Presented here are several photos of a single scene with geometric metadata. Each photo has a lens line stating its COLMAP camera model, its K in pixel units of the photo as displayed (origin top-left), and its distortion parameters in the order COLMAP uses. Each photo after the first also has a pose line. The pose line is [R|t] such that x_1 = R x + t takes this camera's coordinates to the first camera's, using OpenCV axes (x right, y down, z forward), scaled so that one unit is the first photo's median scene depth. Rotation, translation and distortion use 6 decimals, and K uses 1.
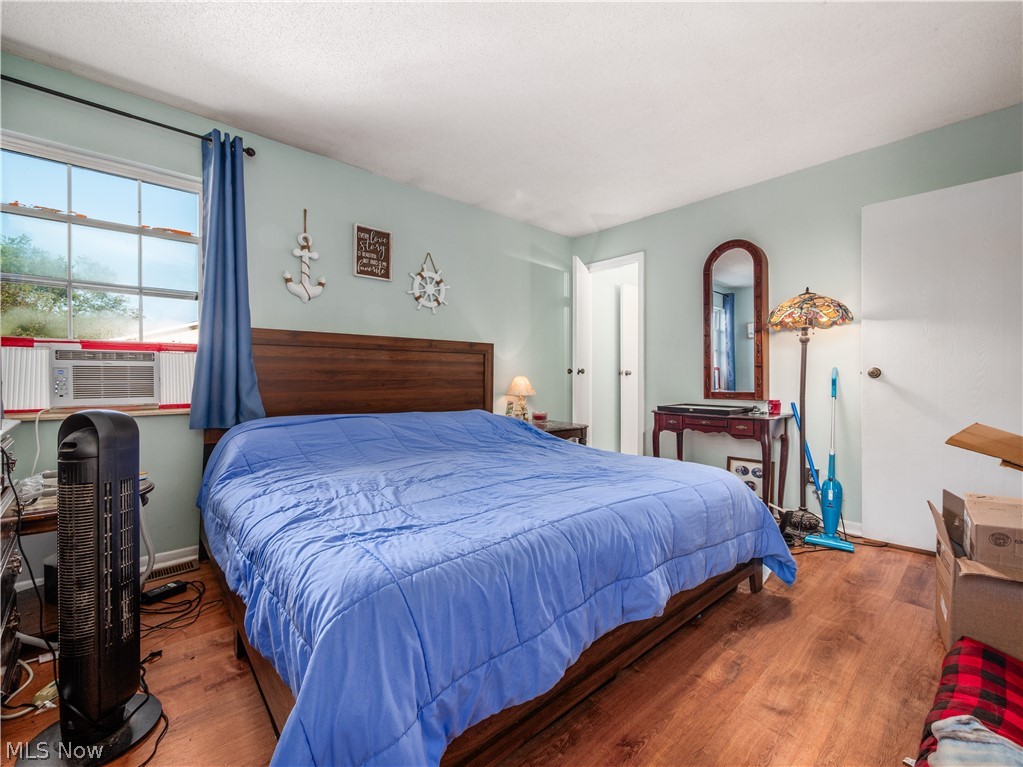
lens RADIAL K [[437.1, 0, 514.8], [0, 437.1, 381.8], [0, 0, 1]] dist [-0.008012, 0.001631]
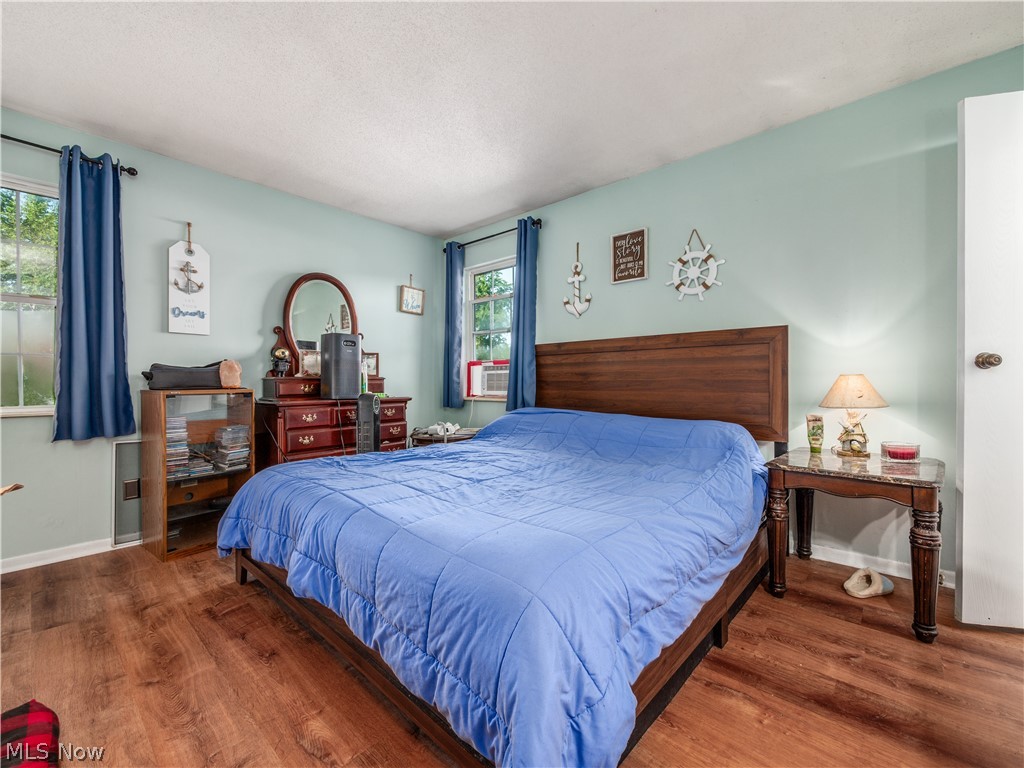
lens RADIAL K [[437.5, 0, 515.5], [0, 437.5, 383.5], [0, 0, 1]] dist [-0.008012, 0.001631]
pose [[0.113604, 0.008353, -0.993491, 0.659989], [0.000015, 0.999965, 0.008410, -0.006963], [0.993526, -0.000970, 0.113600, 0.620895]]
